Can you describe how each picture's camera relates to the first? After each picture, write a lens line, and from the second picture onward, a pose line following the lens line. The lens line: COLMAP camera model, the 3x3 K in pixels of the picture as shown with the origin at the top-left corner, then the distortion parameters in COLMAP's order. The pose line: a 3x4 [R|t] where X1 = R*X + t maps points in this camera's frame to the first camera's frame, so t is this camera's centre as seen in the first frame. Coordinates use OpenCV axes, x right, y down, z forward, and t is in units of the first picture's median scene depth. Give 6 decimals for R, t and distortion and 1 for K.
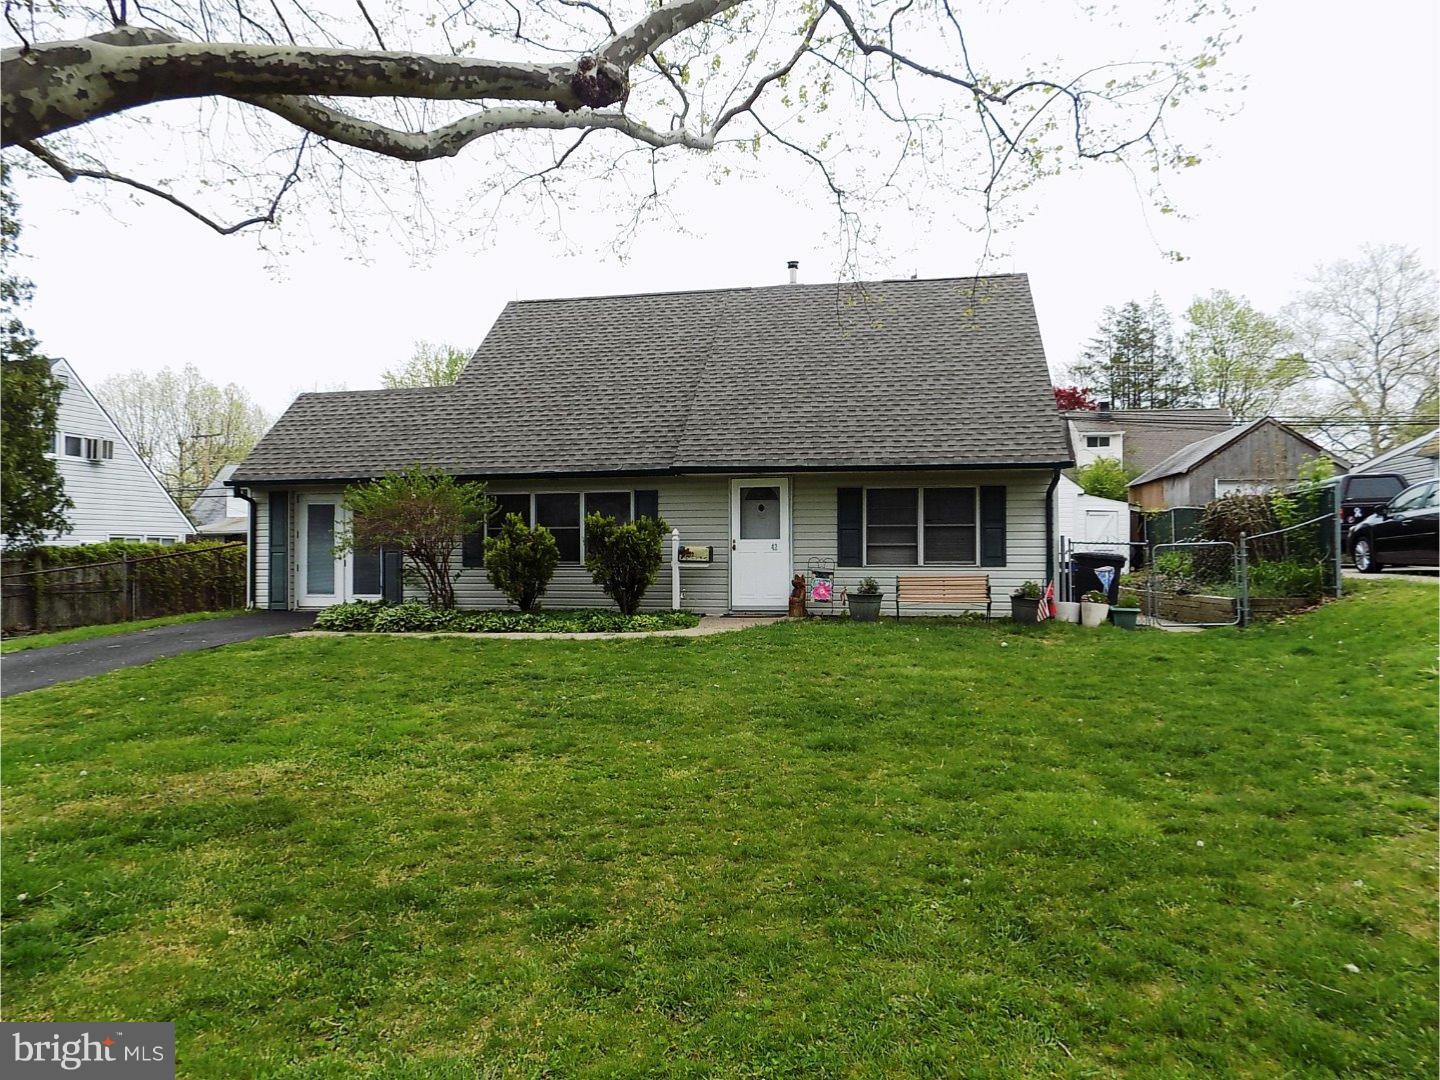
lens RADIAL K [[971.7, 0, 720.0], [0, 971.7, 540.0], [0, 0, 1]] dist [-0.059222, 0.069780]
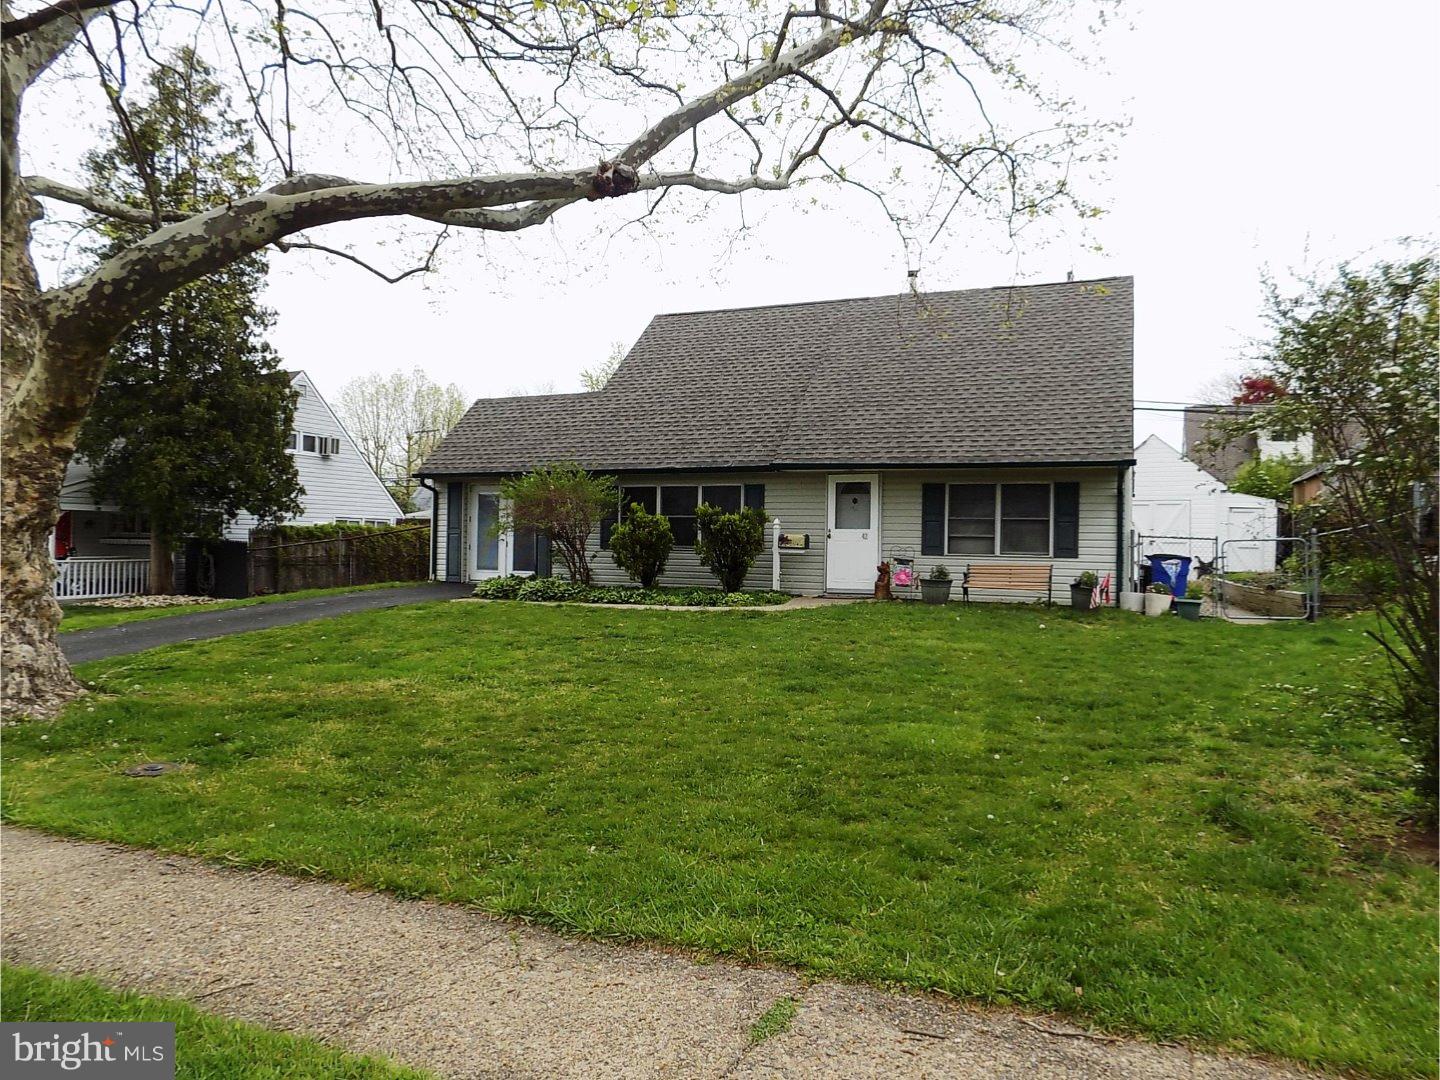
lens RADIAL K [[965.7, 0, 720.0], [0, 965.7, 540.0], [0, 0, 1]] dist [-0.035117, 0.001039]
pose [[0.978840, 0.018804, -0.203760, 0.119609], [-0.017140, 0.999804, 0.009930, 0.003576], [0.203907, -0.006227, 0.978971, -0.112353]]
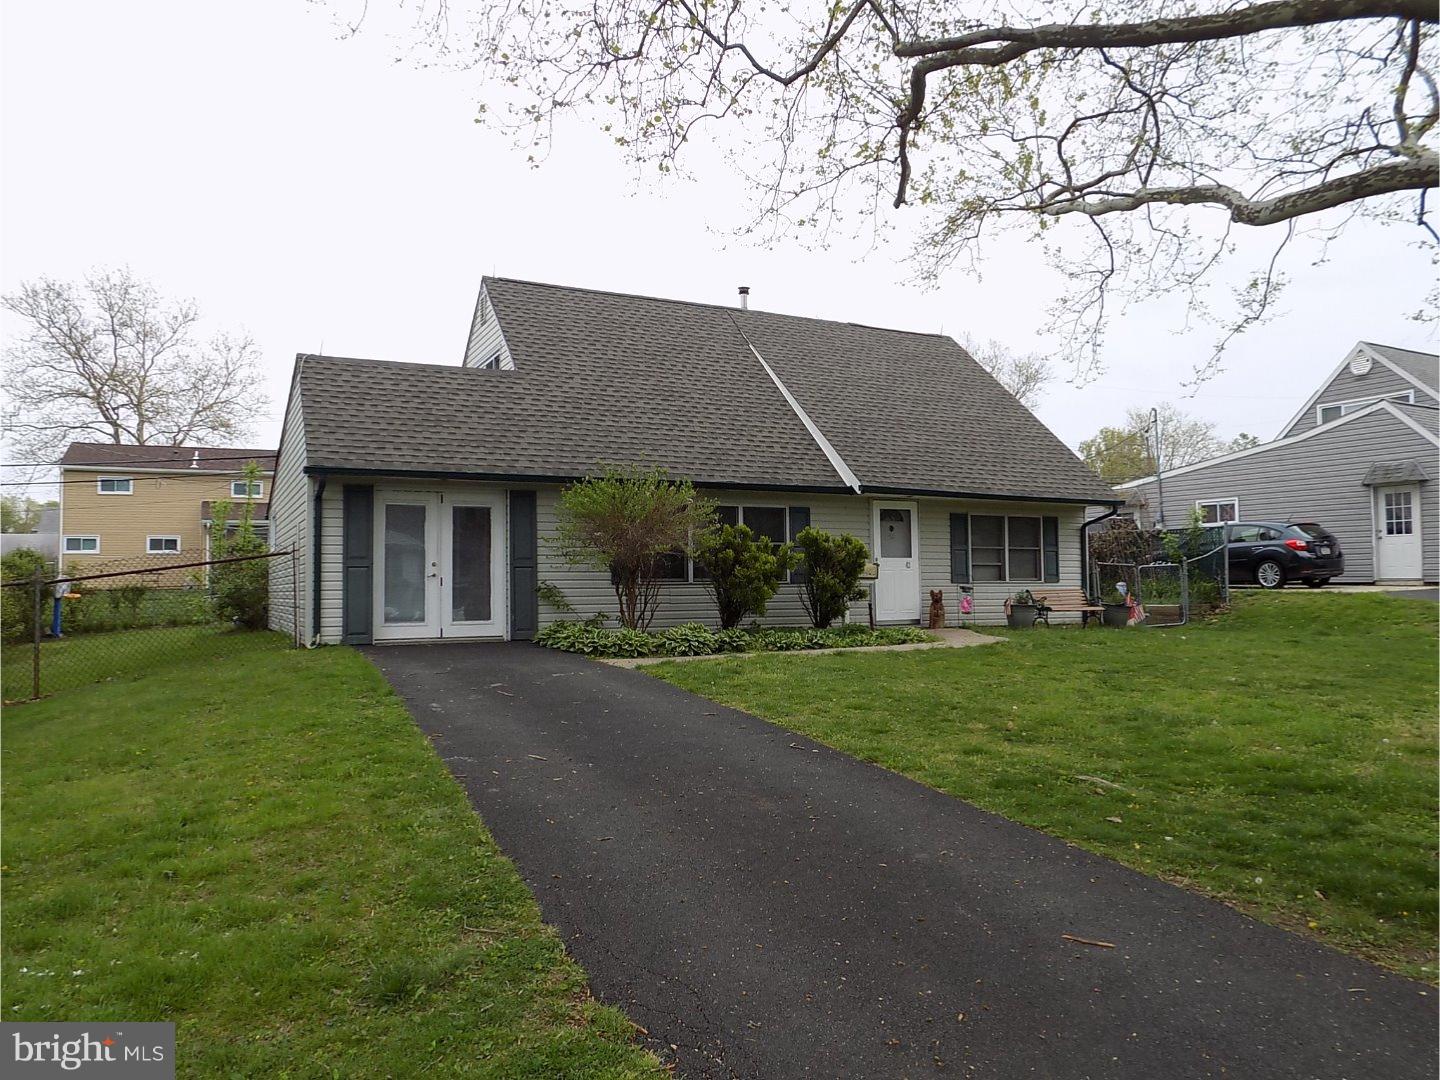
lens RADIAL K [[1046.4, 0, 720.0], [0, 1046.4, 540.0], [0, 0, 1]] dist [-0.000872, -0.000412]
pose [[0.774211, 0.025674, 0.632407, -0.847007], [-0.006716, 0.999454, -0.032353, 0.018601], [-0.632892, 0.020801, 0.773961, 0.232521]]
